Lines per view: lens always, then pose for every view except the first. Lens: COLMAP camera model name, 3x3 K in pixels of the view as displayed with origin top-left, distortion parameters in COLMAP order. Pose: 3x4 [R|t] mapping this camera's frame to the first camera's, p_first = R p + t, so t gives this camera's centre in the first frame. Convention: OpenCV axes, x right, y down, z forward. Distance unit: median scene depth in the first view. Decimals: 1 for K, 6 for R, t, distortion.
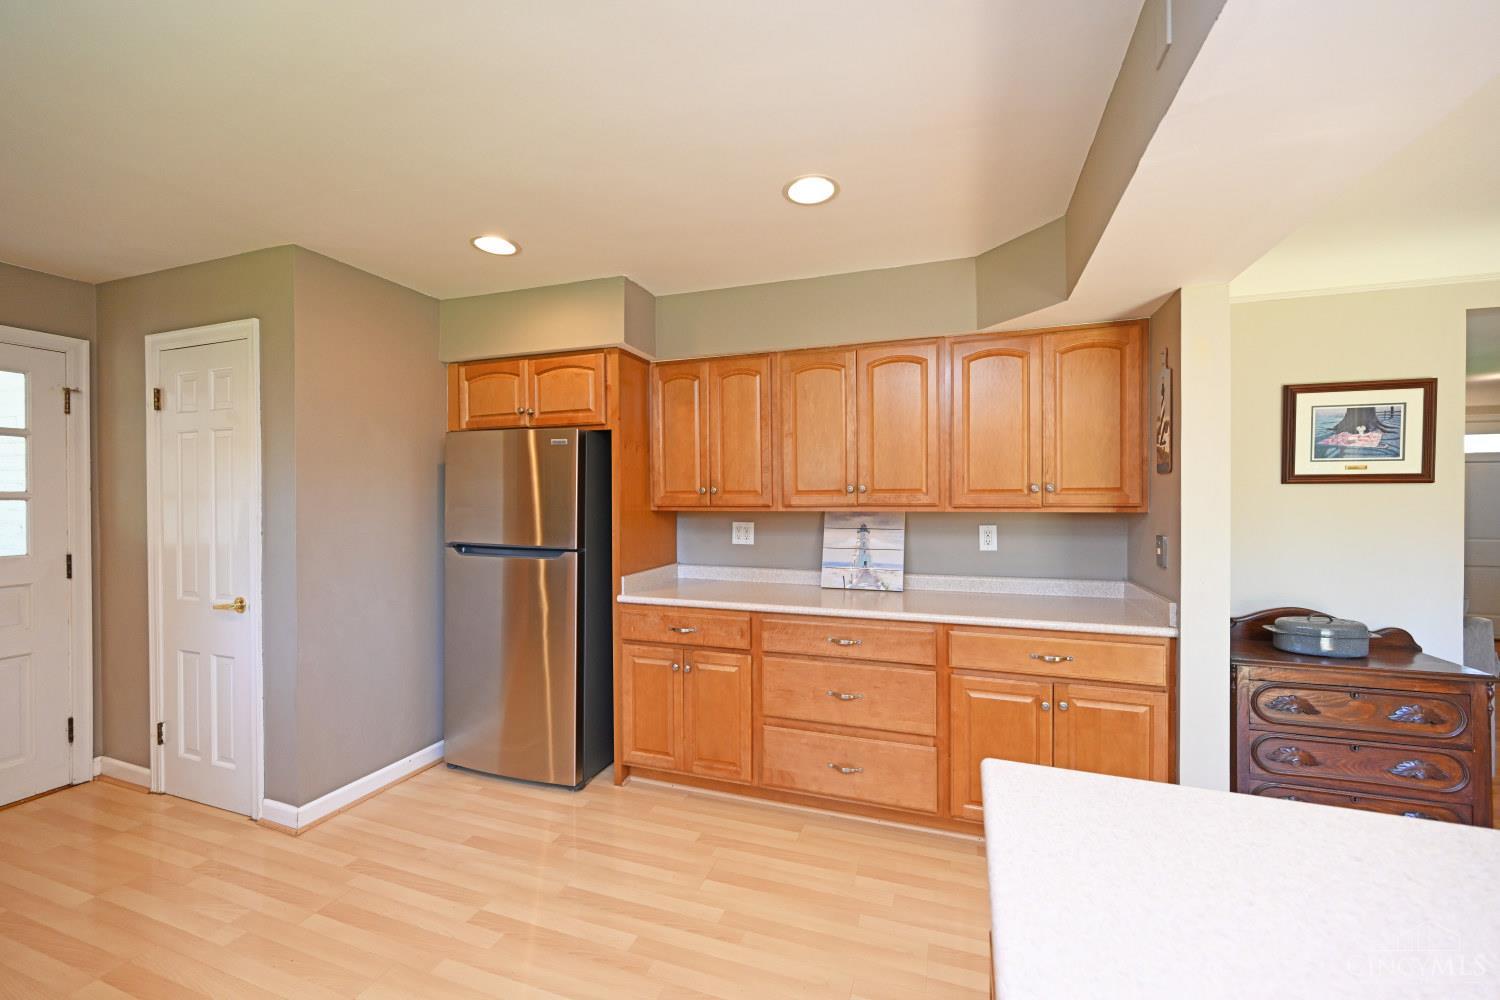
lens RADIAL K [[593.3, 0, 749.6], [0, 593.3, 502.6], [0, 0, 1]] dist [0.000919, -0.000016]
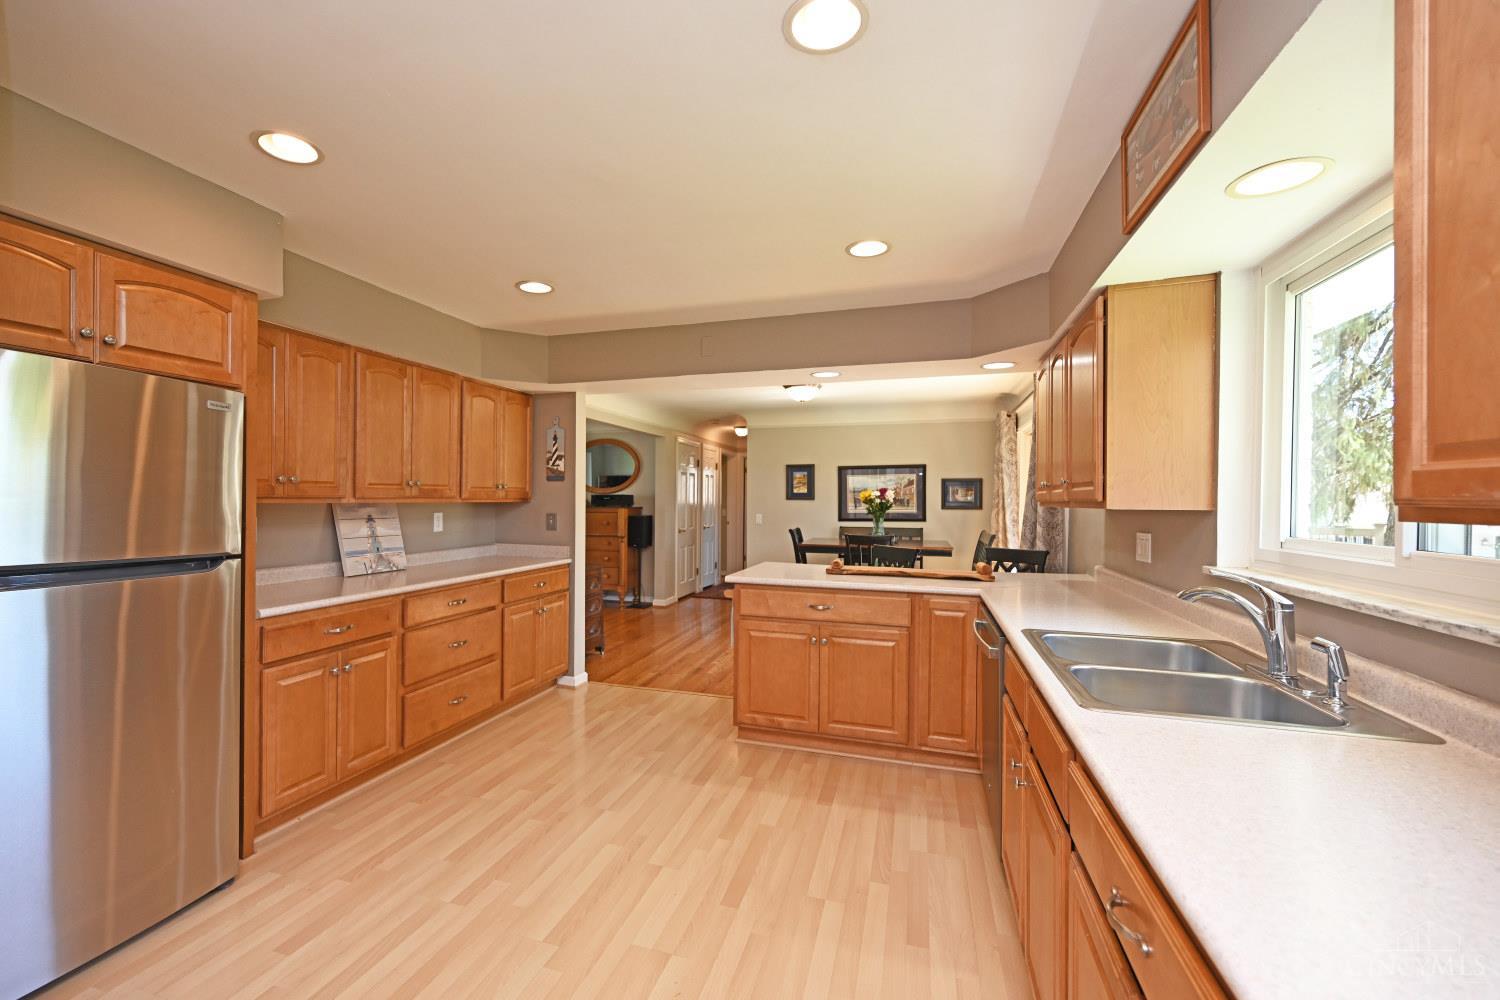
lens RADIAL K [[576.7, 0, 750.0], [0, 576.7, 500.0], [0, 0, 1]] dist [-0.001169, -0.000095]
pose [[-0.051775, -0.000570, 0.998659, -0.981981], [-0.003178, 0.999995, 0.000406, 0.006911], [-0.998654, -0.003153, -0.051777, 0.374366]]
